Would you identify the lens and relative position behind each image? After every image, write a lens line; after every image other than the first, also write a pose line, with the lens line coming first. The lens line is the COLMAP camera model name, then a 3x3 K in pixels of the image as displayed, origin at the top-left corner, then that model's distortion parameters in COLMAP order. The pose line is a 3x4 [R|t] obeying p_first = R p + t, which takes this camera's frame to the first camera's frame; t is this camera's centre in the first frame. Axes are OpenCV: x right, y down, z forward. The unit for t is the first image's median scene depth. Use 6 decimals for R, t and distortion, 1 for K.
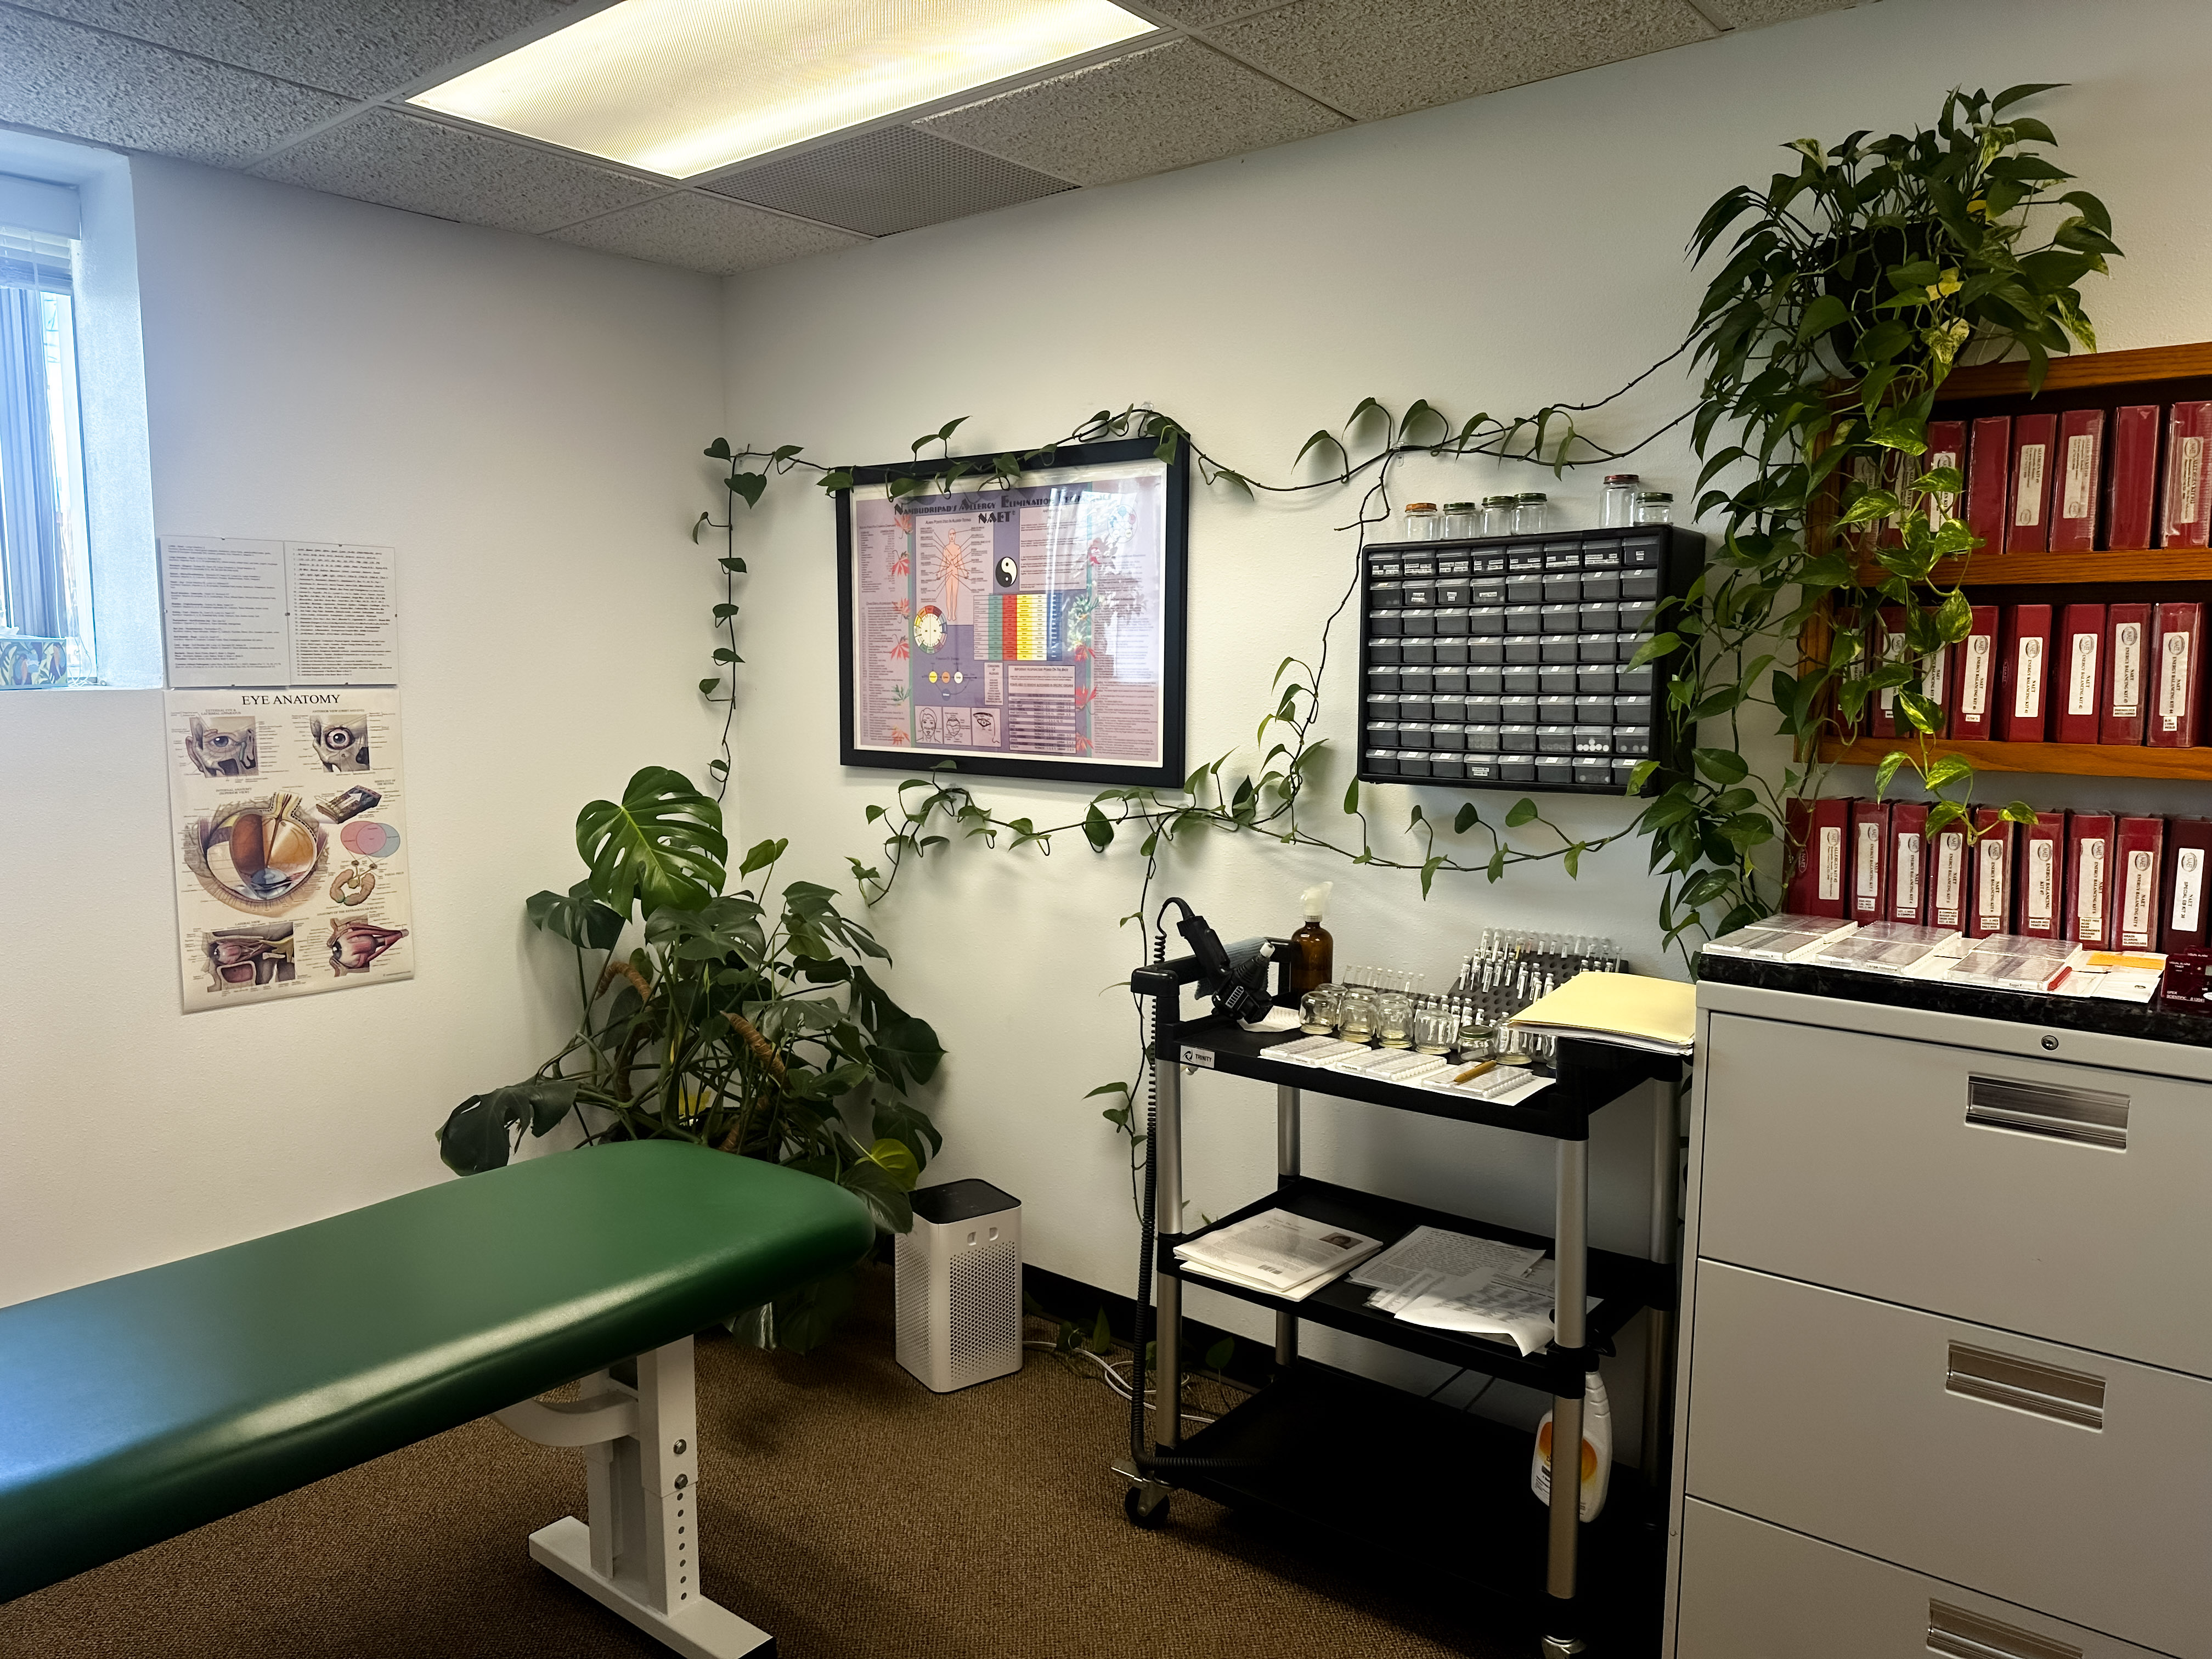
lens RADIAL K [[1552.9, 0, 1106.0], [0, 1552.9, 829.5], [0, 0, 1]] dist [0.106944, -0.219674]
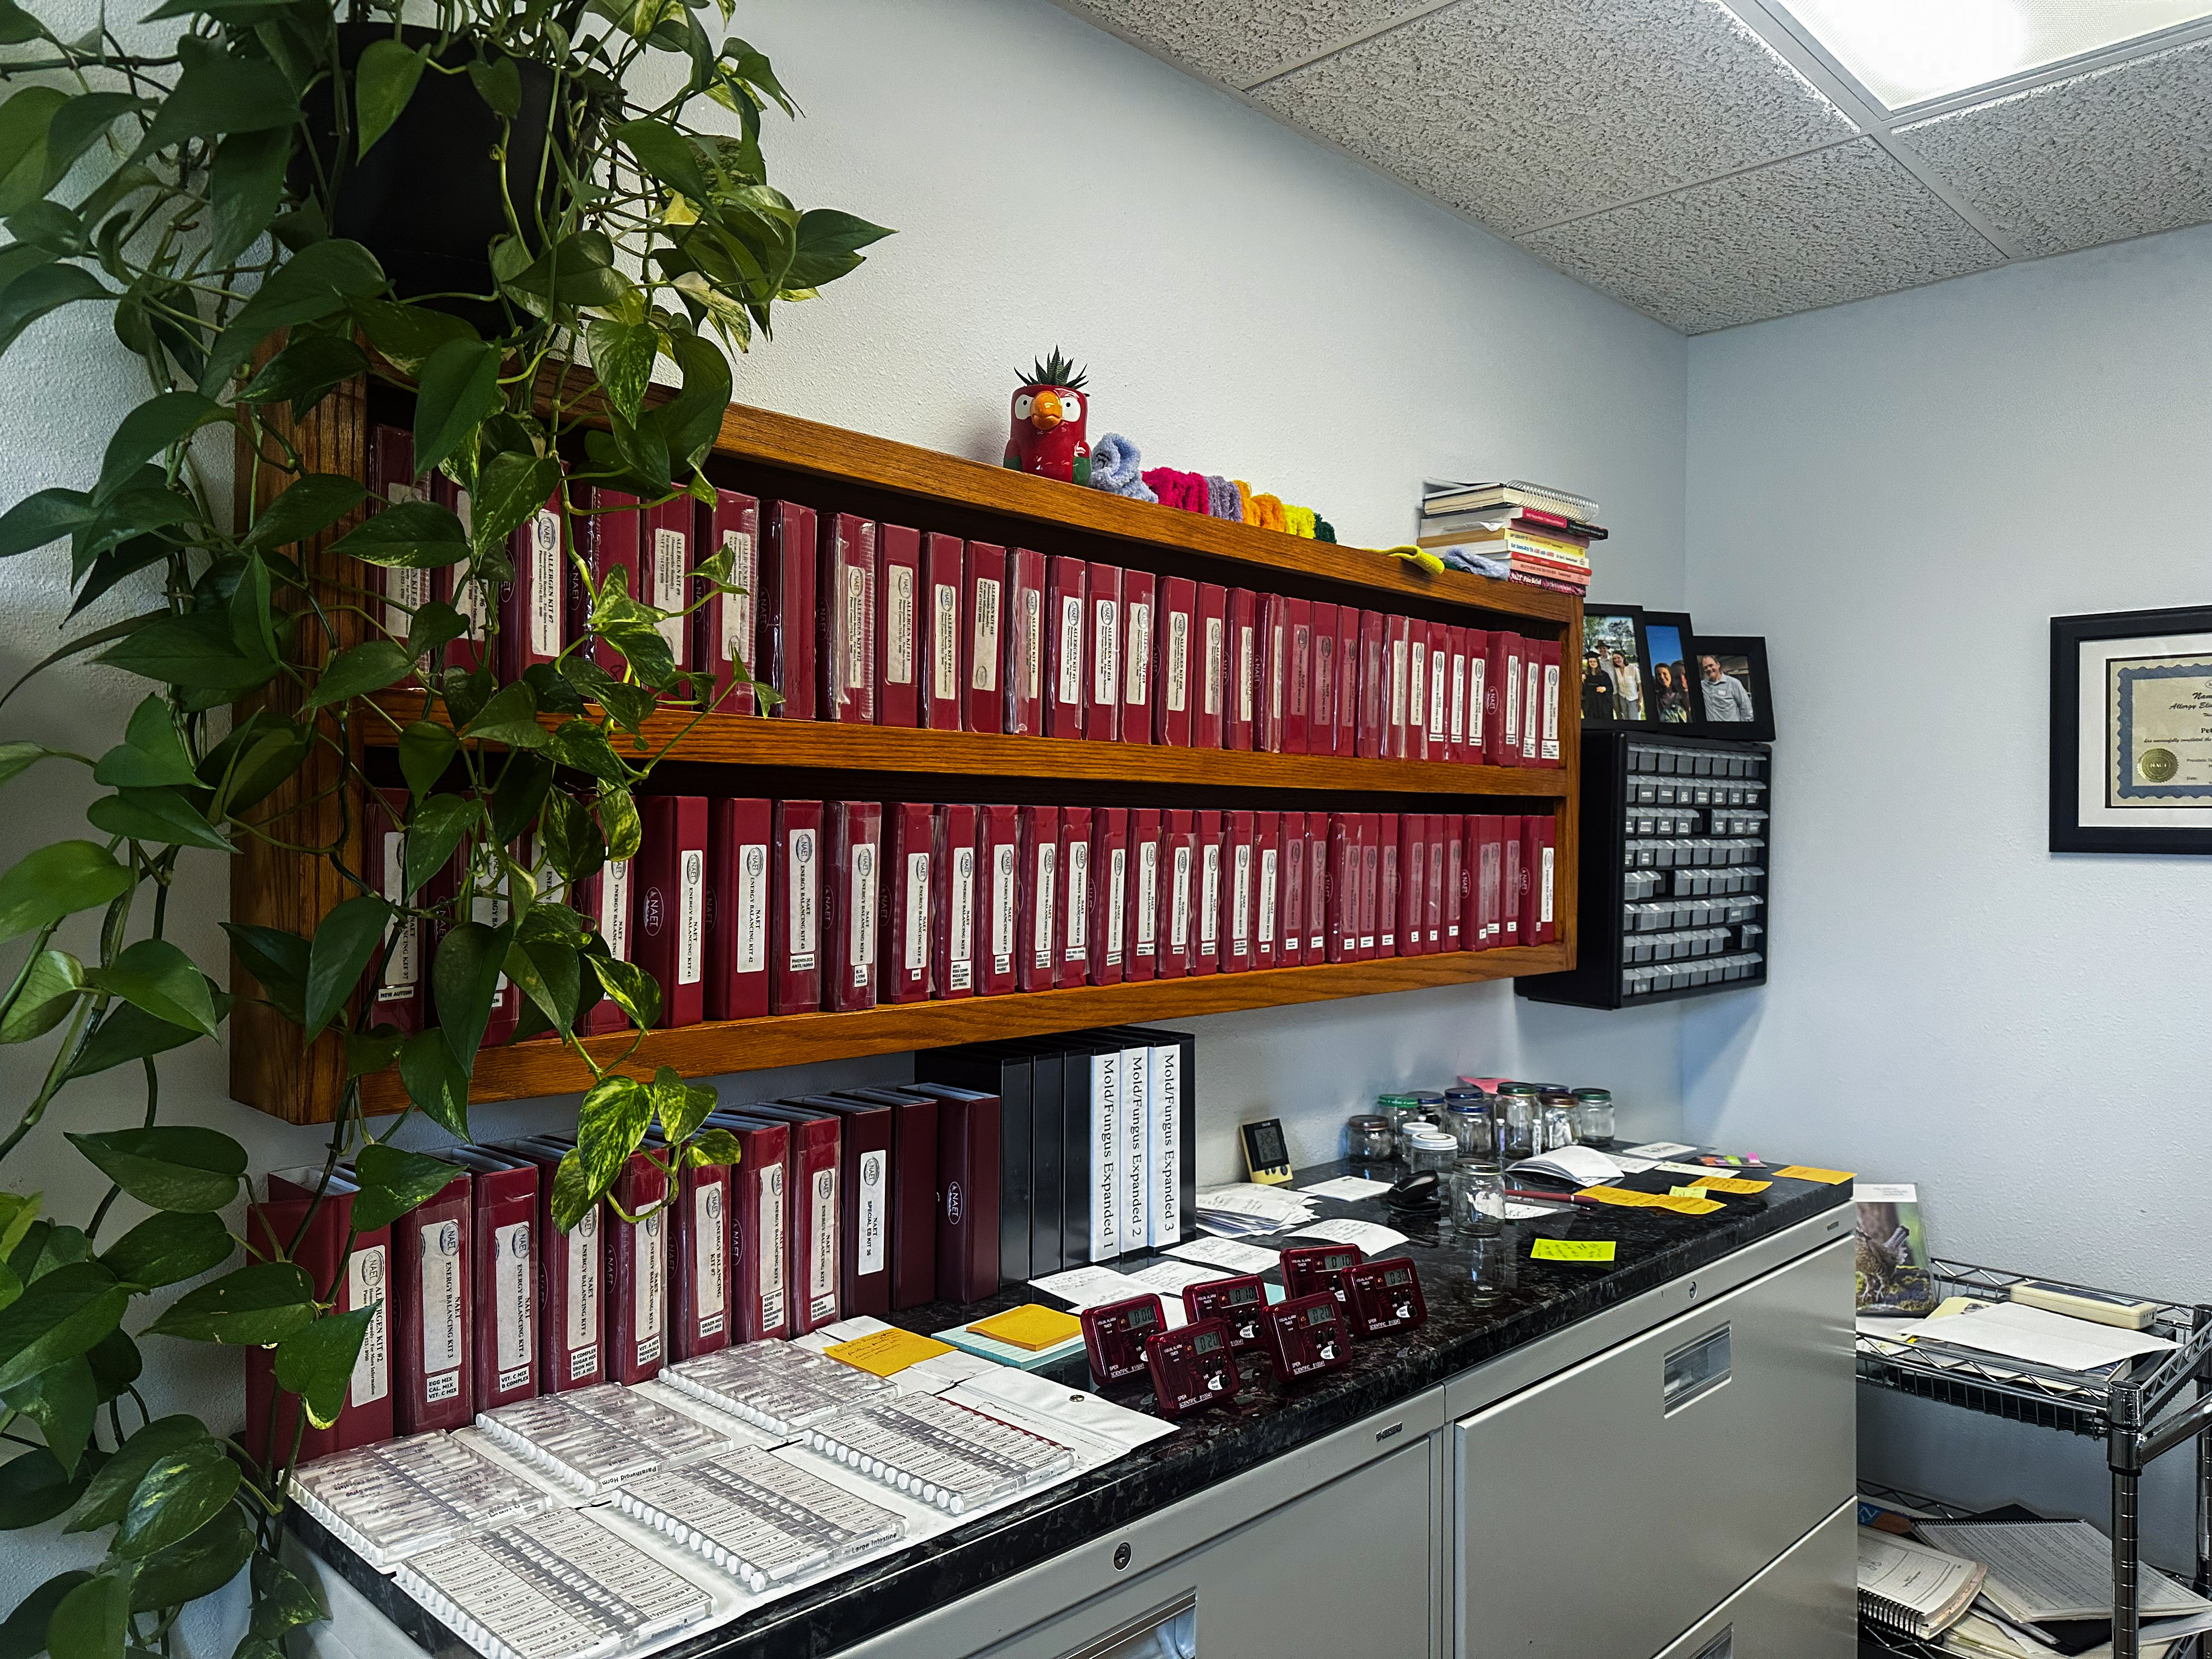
lens RADIAL K [[1554.2, 0, 1102.9], [0, 1554.2, 735.6], [0, 0, 1]] dist [0.045931, -0.103052]
pose [[0.076706, 0.053729, 0.995605, -0.002228], [0.093305, 0.993778, -0.060819, -0.093099], [-0.992678, 0.097560, 0.071215, 0.637785]]
